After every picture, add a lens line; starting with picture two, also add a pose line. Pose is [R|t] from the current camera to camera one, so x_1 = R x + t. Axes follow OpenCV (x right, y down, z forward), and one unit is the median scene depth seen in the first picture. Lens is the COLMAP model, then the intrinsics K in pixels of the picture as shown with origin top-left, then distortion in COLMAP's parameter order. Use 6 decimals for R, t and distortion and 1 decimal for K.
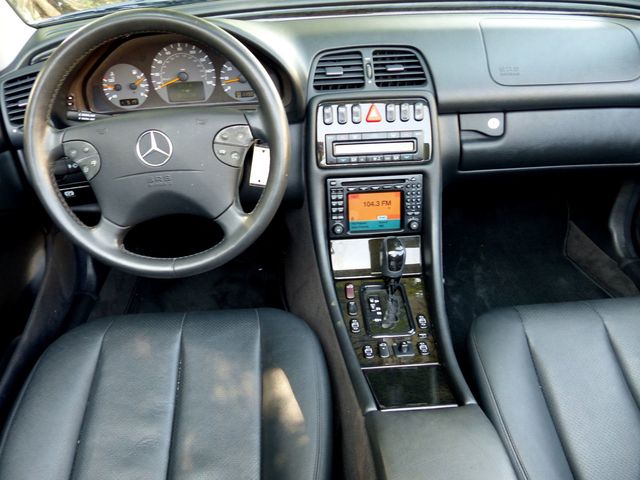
lens RADIAL K [[475.5, 0, 310.3], [0, 475.5, 238.4], [0, 0, 1]] dist [-0.013402, -0.007228]
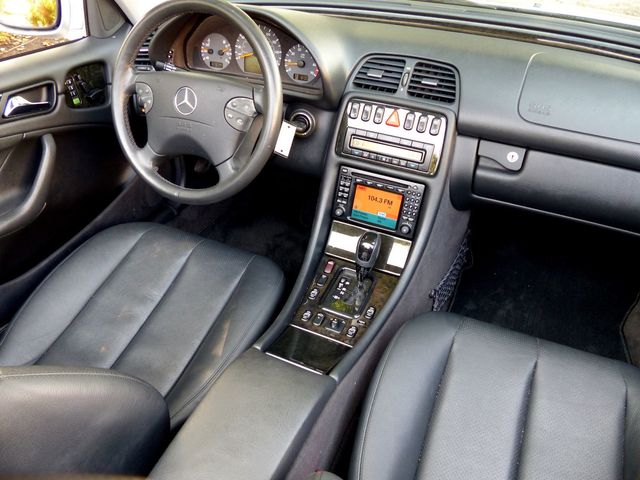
lens RADIAL K [[475.5, 0, 322.2], [0, 475.5, 238.1], [0, 0, 1]] dist [-0.013402, -0.007228]
pose [[0.890294, 0.314480, -0.329361, 0.427193], [-0.305751, 0.948791, 0.079451, -0.038645], [0.337481, 0.029968, 0.940855, -0.070217]]
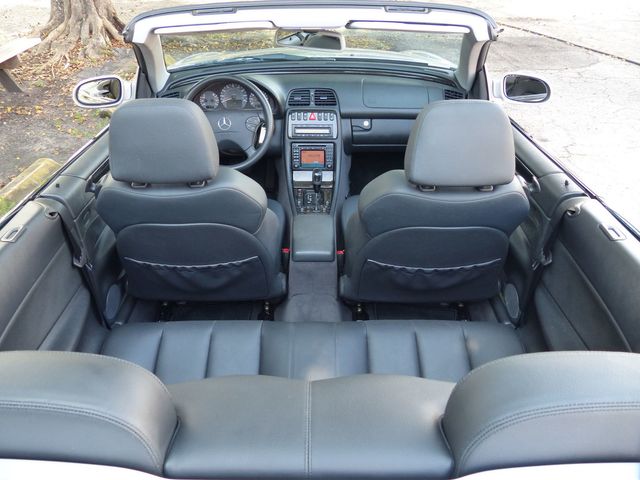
lens RADIAL K [[475.5, 0, 315.9], [0, 475.5, 236.4], [0, 0, 1]] dist [-0.013402, -0.007228]
pose [[0.998327, 0.052743, -0.023685, 0.235290], [-0.053573, 0.997919, -0.035892, 0.414751], [0.021743, 0.037101, 0.999075, -1.334860]]
